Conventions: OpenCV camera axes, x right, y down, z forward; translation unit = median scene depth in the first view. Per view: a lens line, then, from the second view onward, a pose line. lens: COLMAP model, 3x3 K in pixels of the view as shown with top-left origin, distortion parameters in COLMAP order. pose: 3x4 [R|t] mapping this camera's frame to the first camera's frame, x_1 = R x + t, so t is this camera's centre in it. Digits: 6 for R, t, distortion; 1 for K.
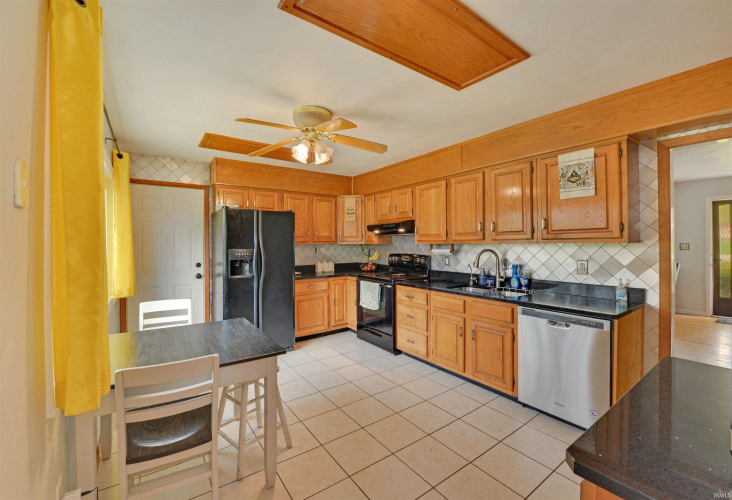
lens RADIAL K [[303.0, 0, 361.9], [0, 303.0, 245.8], [0, 0, 1]] dist [-0.021596, -0.000161]
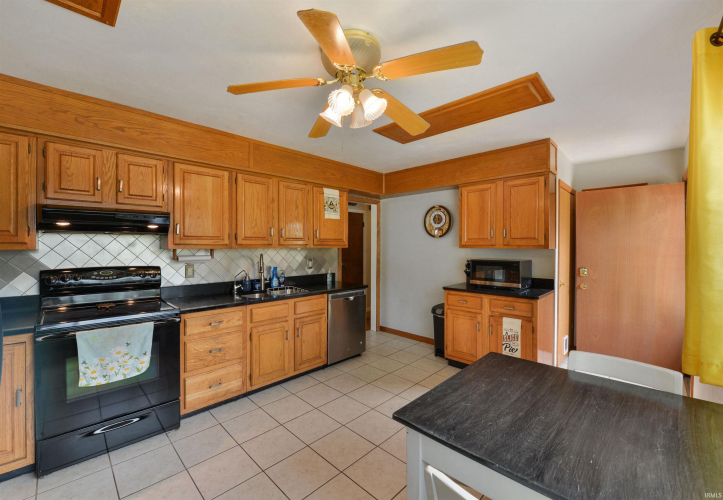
lens RADIAL K [[292.5, 0, 356.2], [0, 292.5, 248.9], [0, 0, 1]] dist [-0.002518, -0.000101]
pose [[-0.150325, -0.003198, 0.988632, -0.615741], [0.009396, 0.999945, 0.004663, -0.006830], [-0.988592, 0.009990, -0.150286, 0.833653]]
